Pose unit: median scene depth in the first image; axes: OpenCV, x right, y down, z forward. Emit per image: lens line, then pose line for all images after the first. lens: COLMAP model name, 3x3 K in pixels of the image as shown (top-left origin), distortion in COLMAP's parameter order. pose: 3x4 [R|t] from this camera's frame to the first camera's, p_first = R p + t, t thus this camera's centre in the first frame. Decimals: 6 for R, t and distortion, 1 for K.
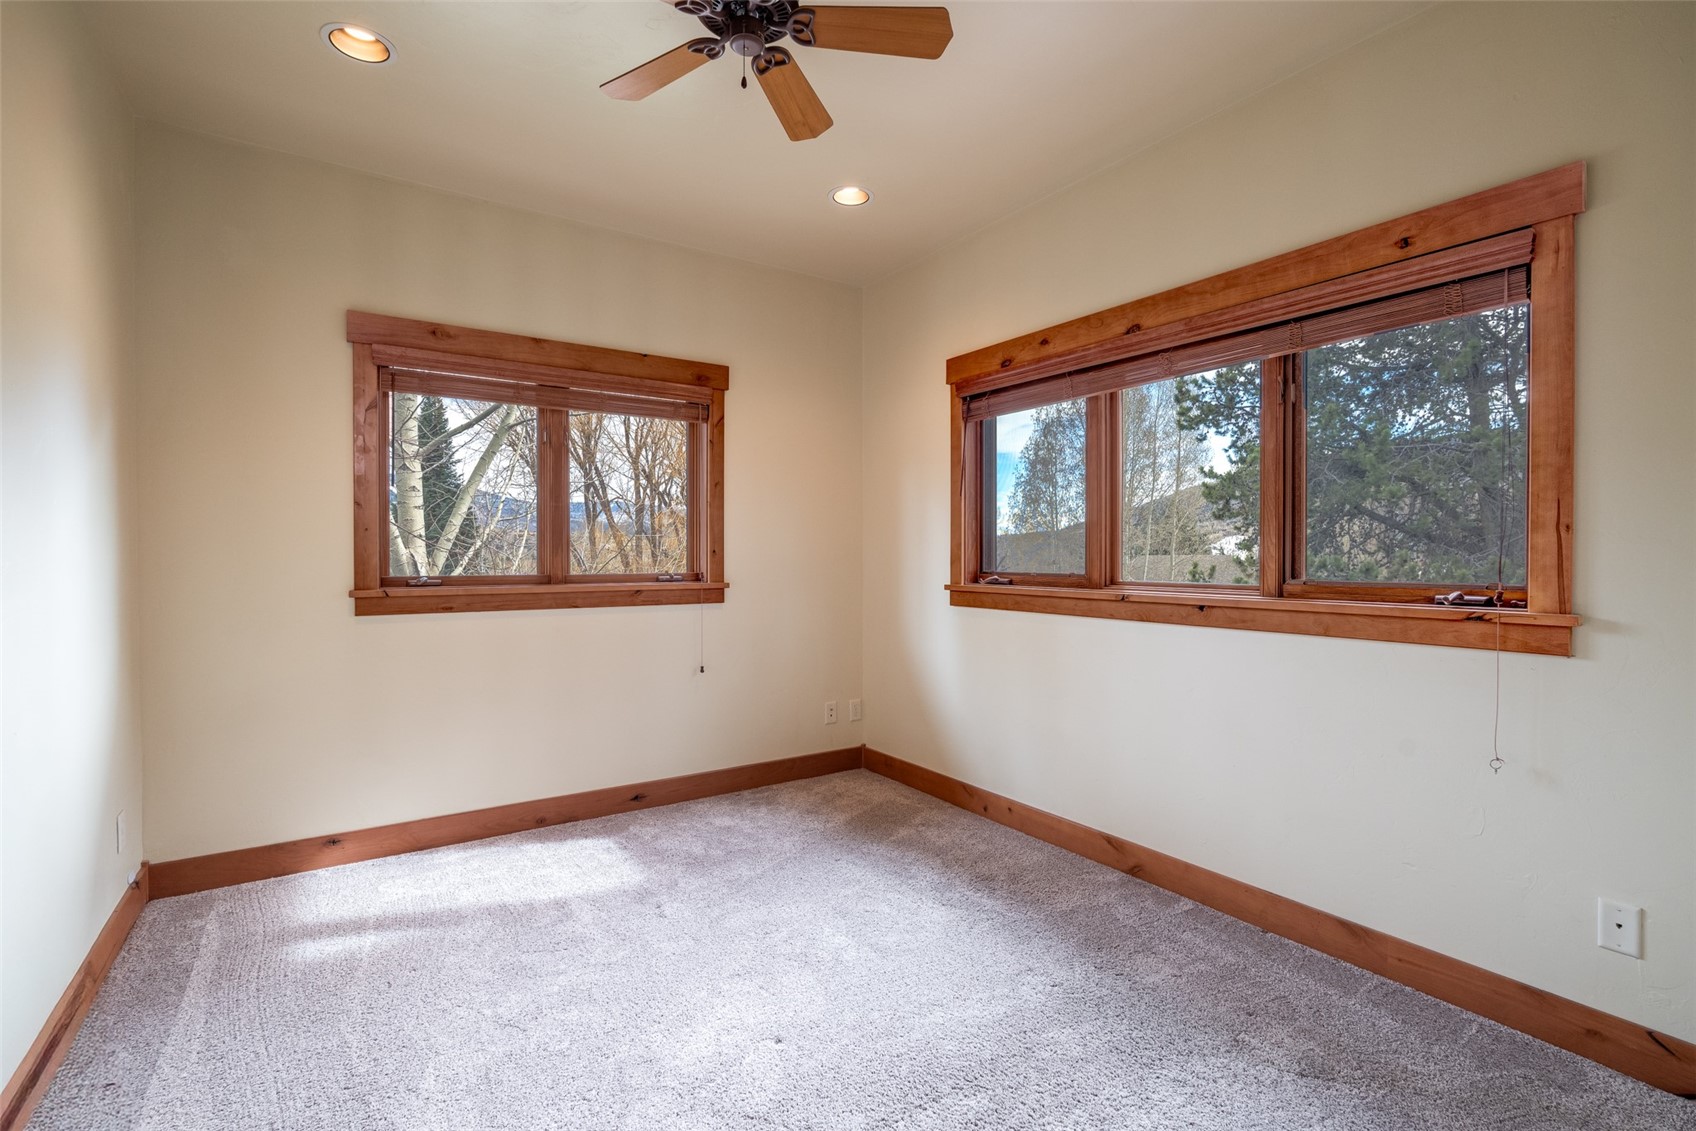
lens RADIAL K [[850.1, 0, 845.5], [0, 850.1, 559.0], [0, 0, 1]] dist [-0.005712, -0.001230]
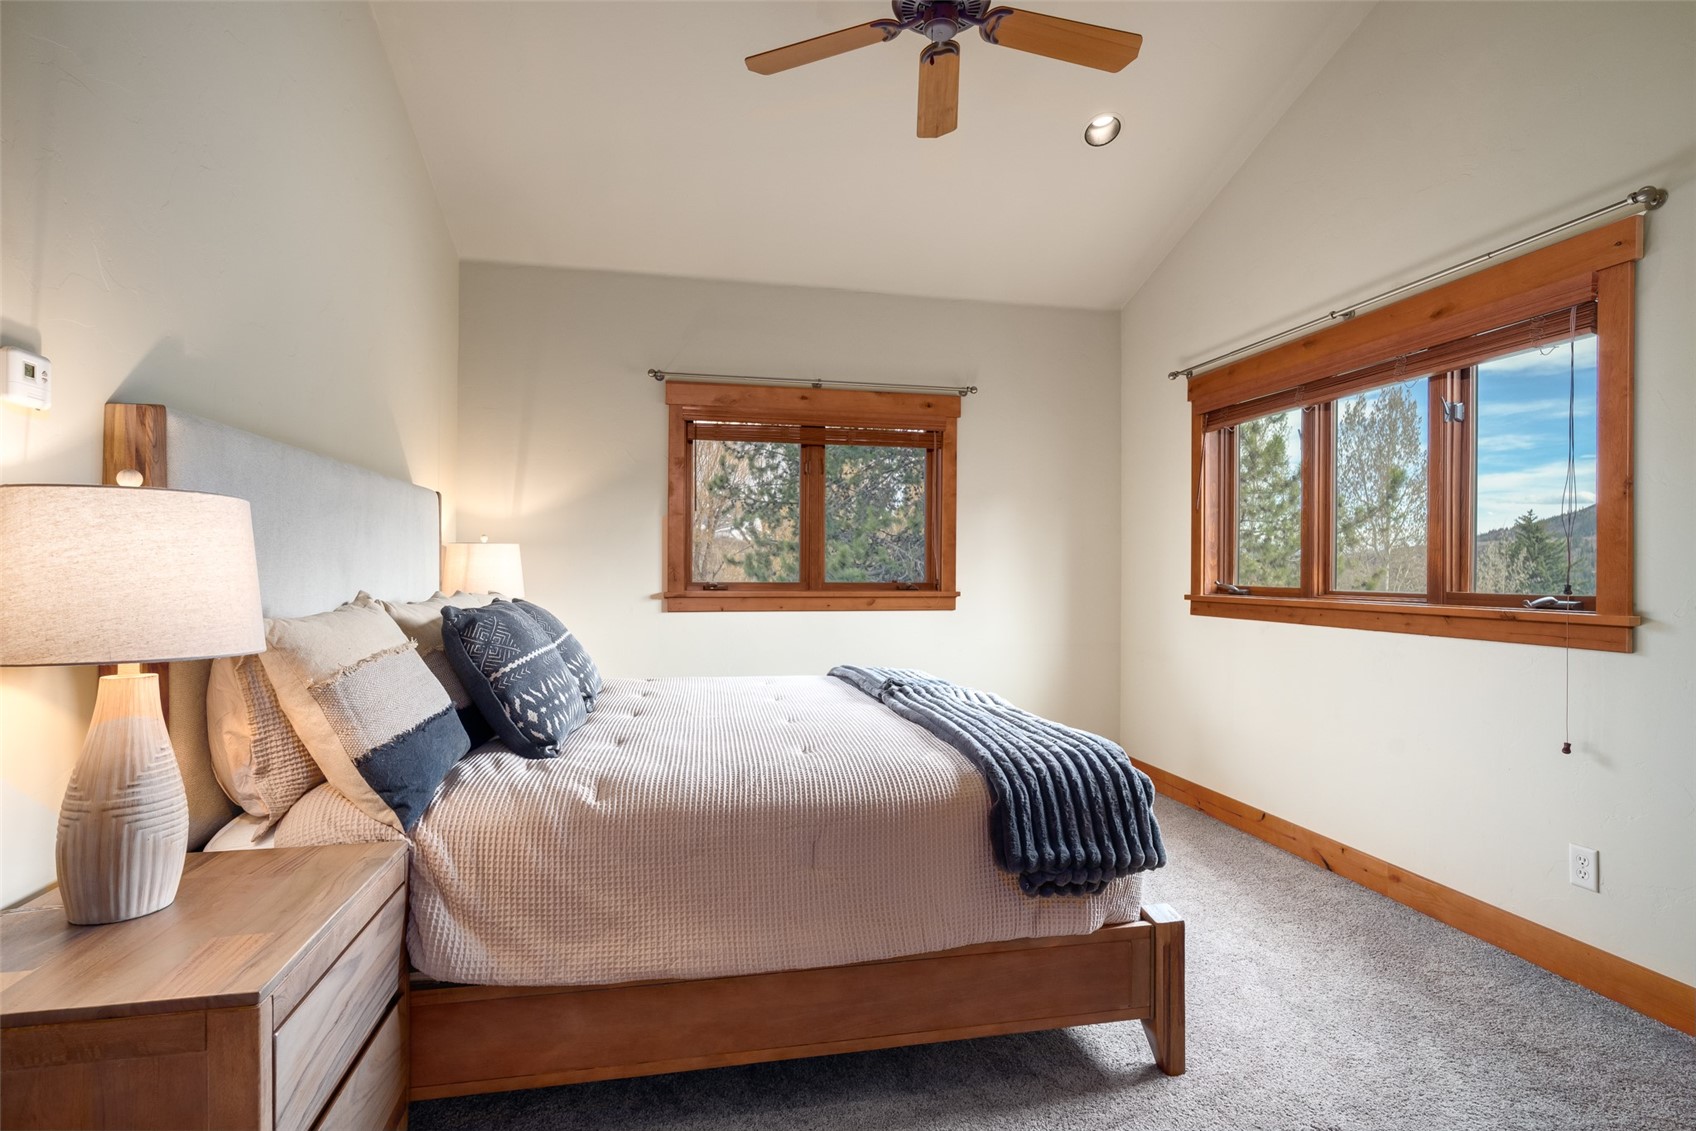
lens RADIAL K [[887.8, 0, 842.1], [0, 887.8, 564.8], [0, 0, 1]] dist [0.003868, 0.000286]
pose [[0.944884, -0.010384, -0.327240, 0.106641], [0.007978, 0.999930, -0.008695, 0.000559], [0.327308, 0.005605, 0.944901, -0.184129]]
